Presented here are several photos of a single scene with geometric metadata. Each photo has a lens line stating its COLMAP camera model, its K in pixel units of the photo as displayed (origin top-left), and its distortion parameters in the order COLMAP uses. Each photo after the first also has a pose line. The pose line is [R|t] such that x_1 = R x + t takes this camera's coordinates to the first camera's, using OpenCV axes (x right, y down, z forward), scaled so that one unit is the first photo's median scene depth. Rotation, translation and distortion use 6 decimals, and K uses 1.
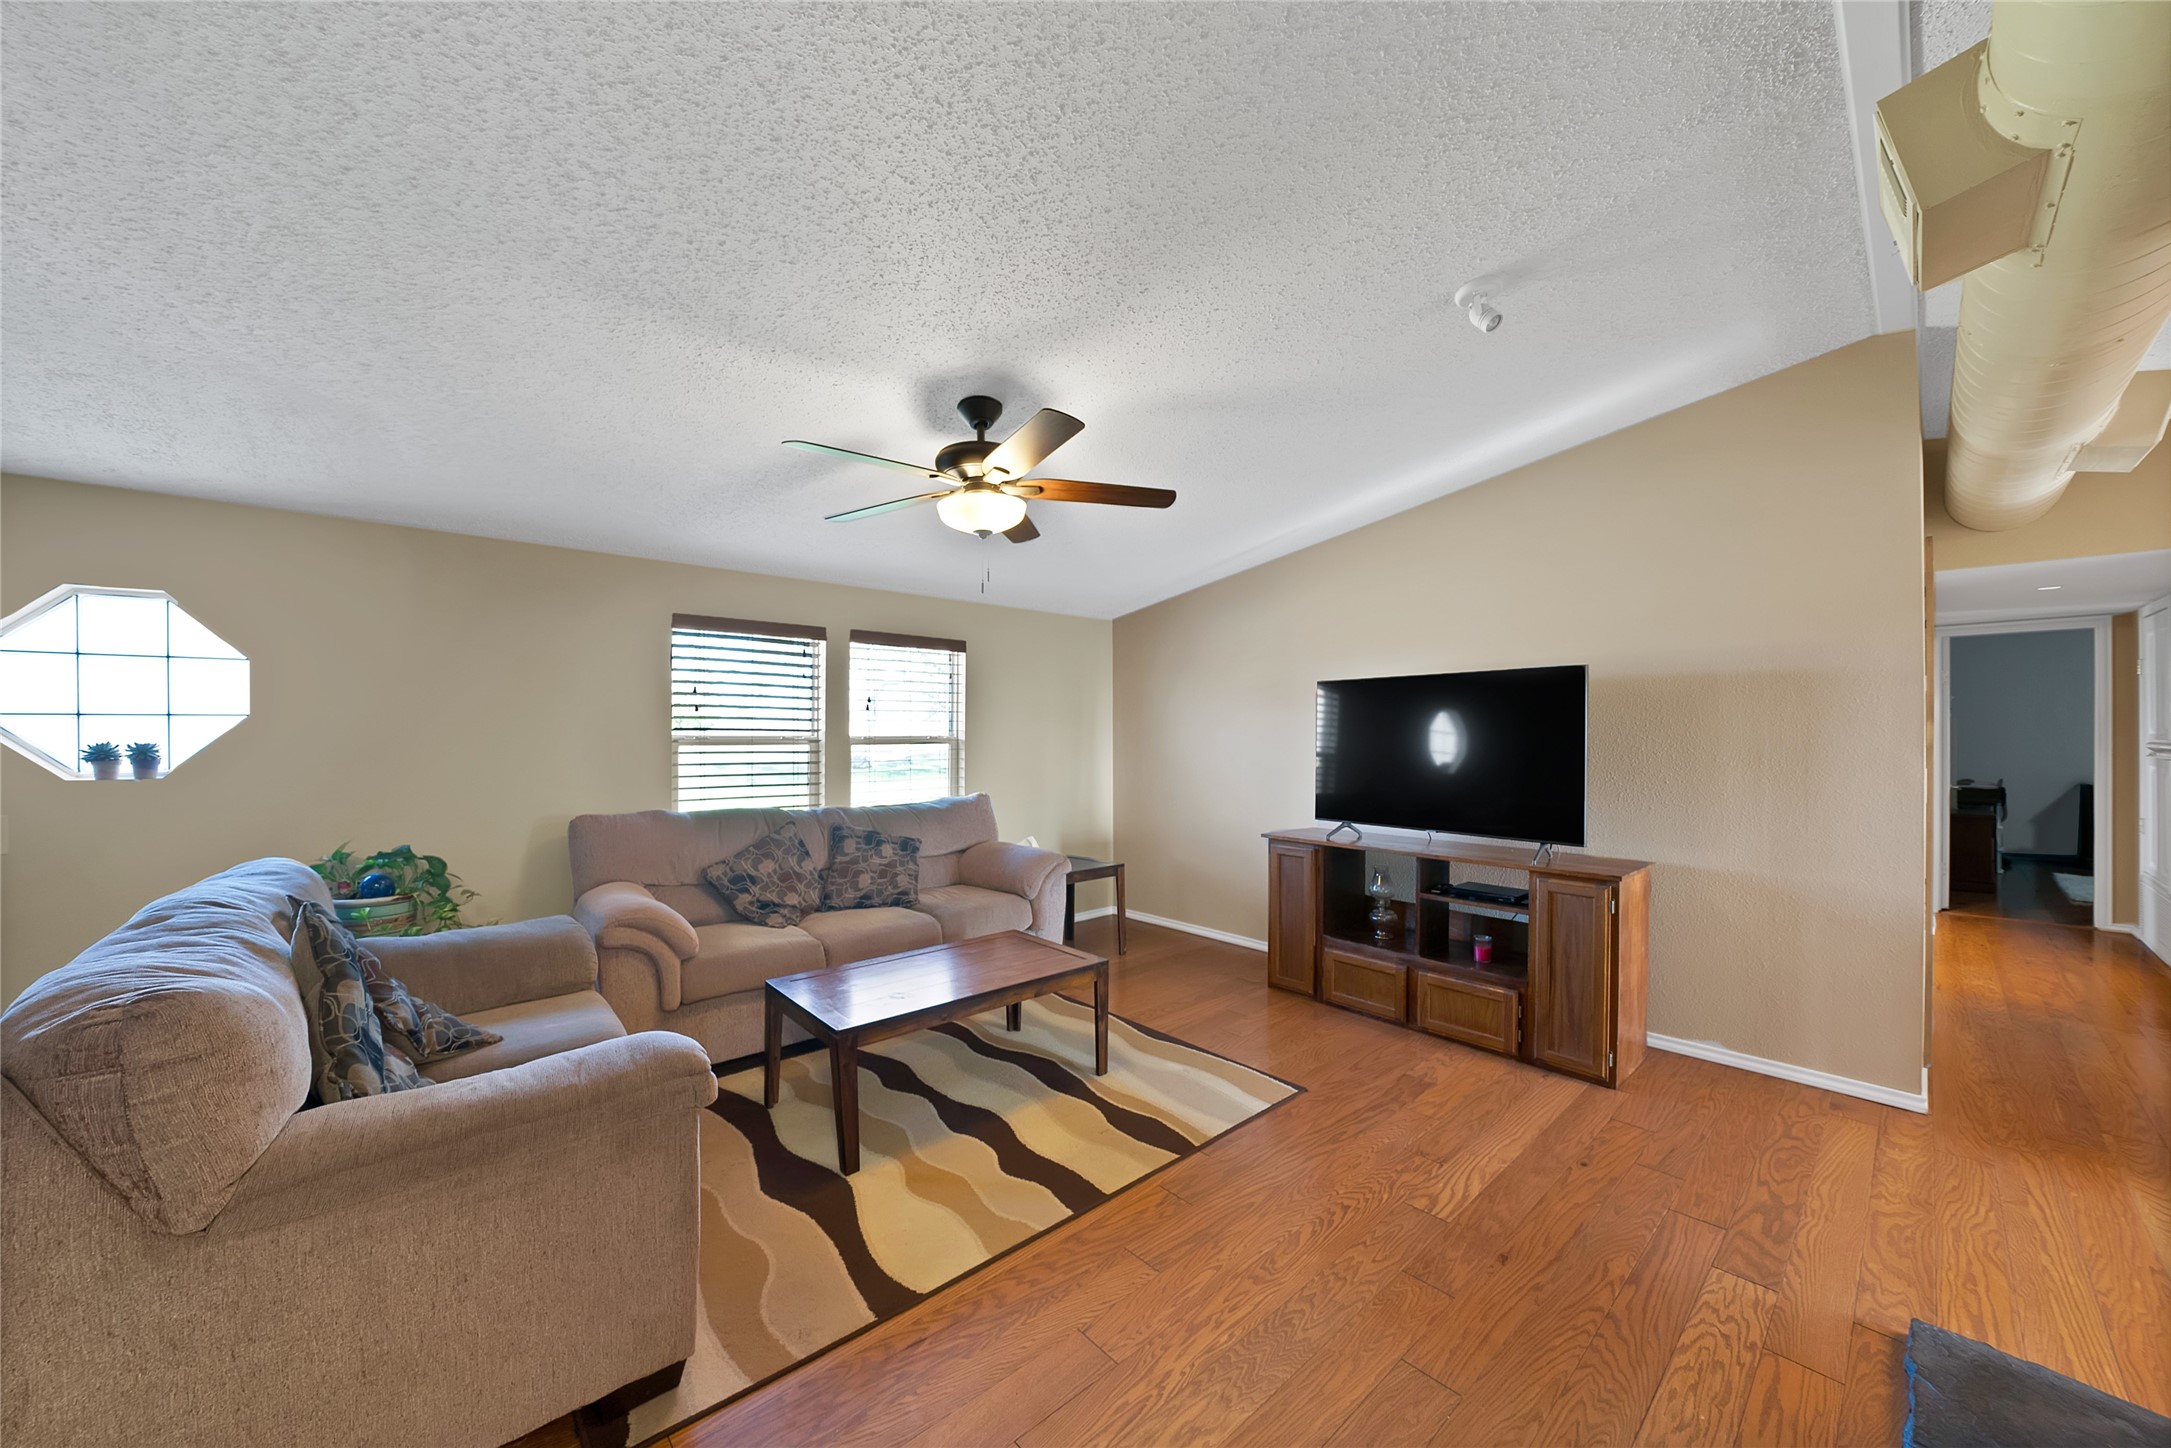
lens RADIAL K [[767.8, 0, 1085.1], [0, 767.8, 733.7], [0, 0, 1]] dist [-0.030258, 0.003437]
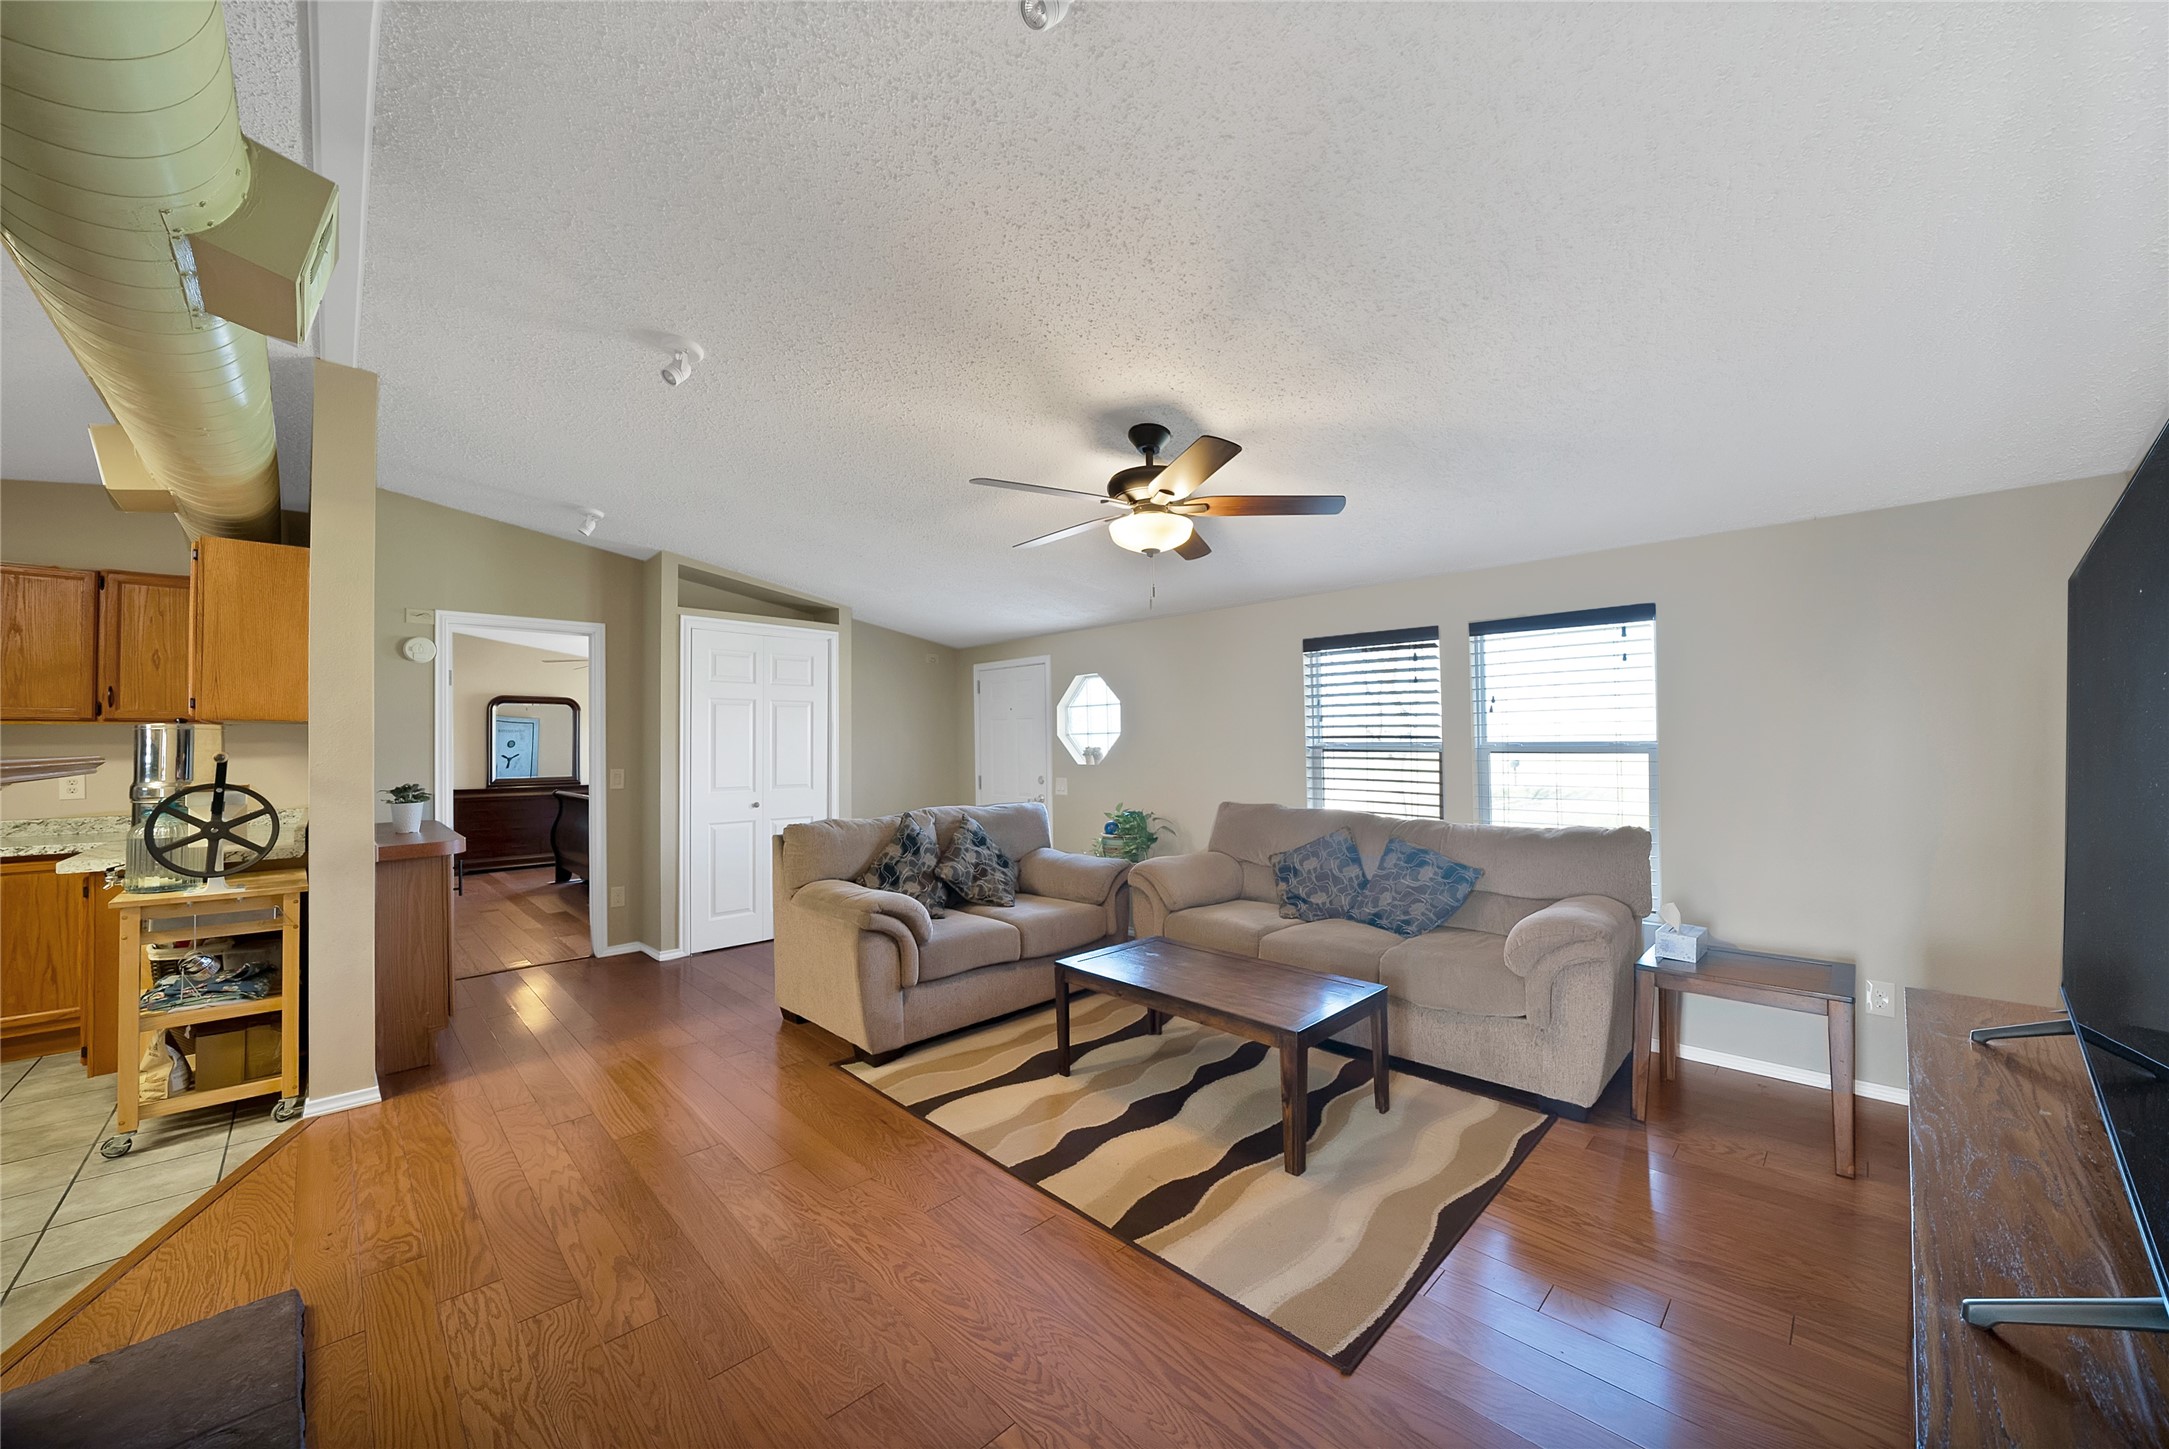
lens RADIAL K [[778.9, 0, 1085.1], [0, 778.9, 734.6], [0, 0, 1]] dist [-0.027038, 0.000582]
pose [[0.057114, -0.013385, -0.998278, 0.706881], [0.008697, 0.999879, -0.012909, 0.001110], [0.998330, -0.007945, 0.057224, 0.646396]]
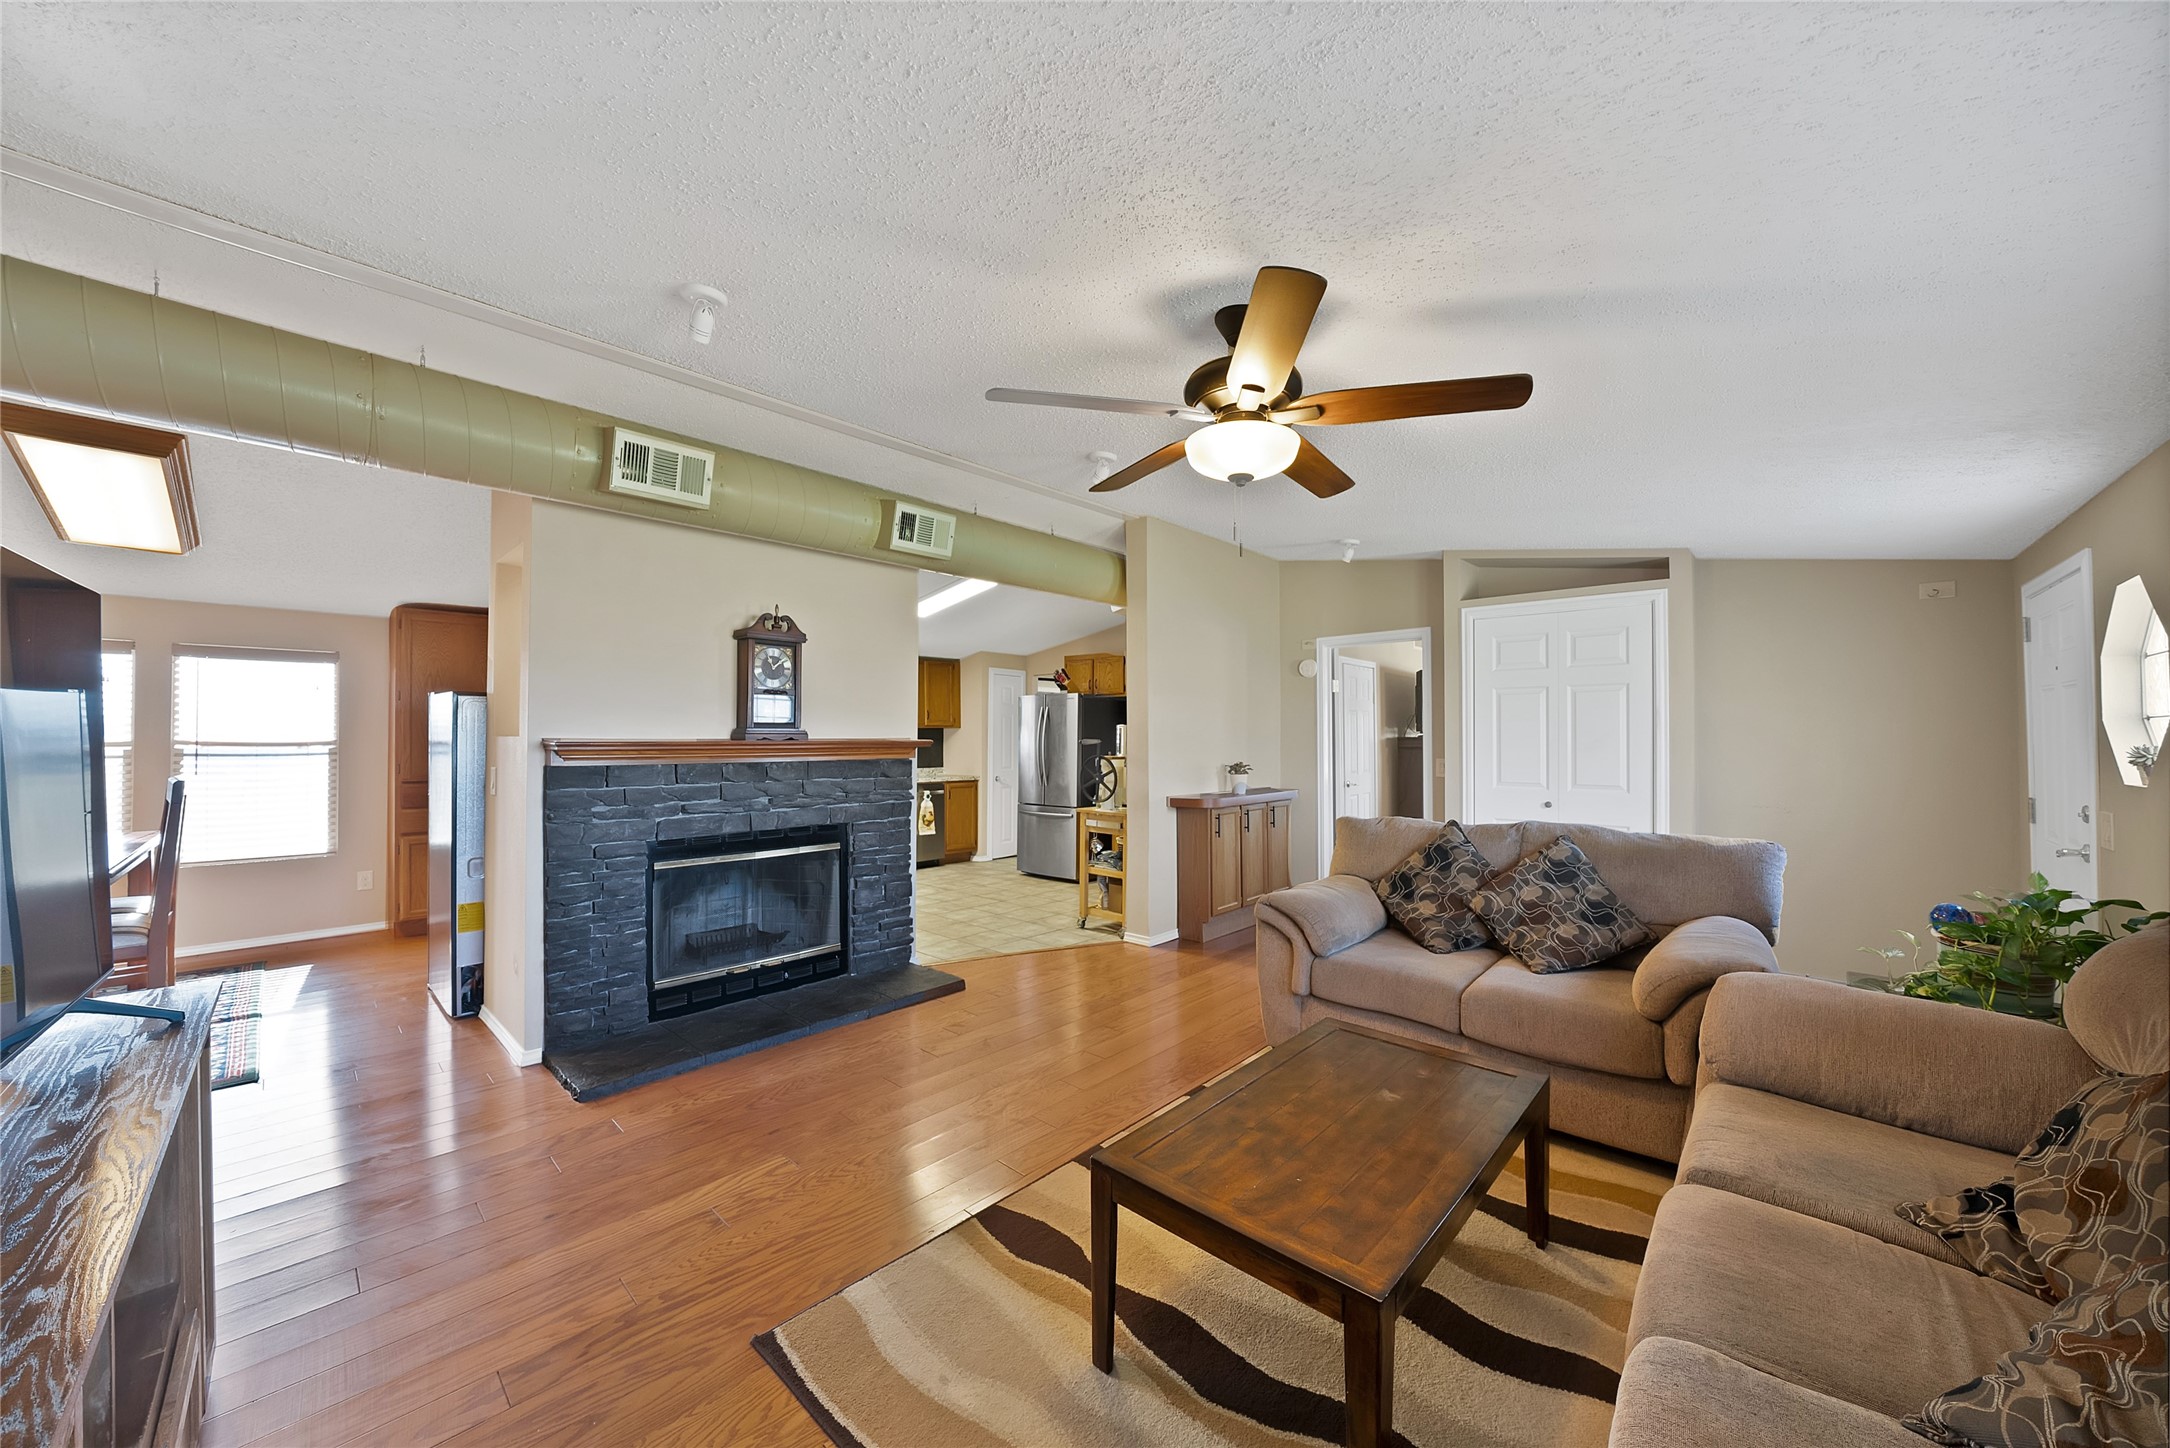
lens RADIAL K [[767.7, 0, 1091.2], [0, 767.7, 733.2], [0, 0, 1]] dist [-0.015925, 0.000032]
pose [[-0.994729, 0.000146, -0.102536, 0.073301], [0.000952, 0.999969, -0.007807, -0.000706], [0.102532, -0.007863, -0.994699, 1.347321]]
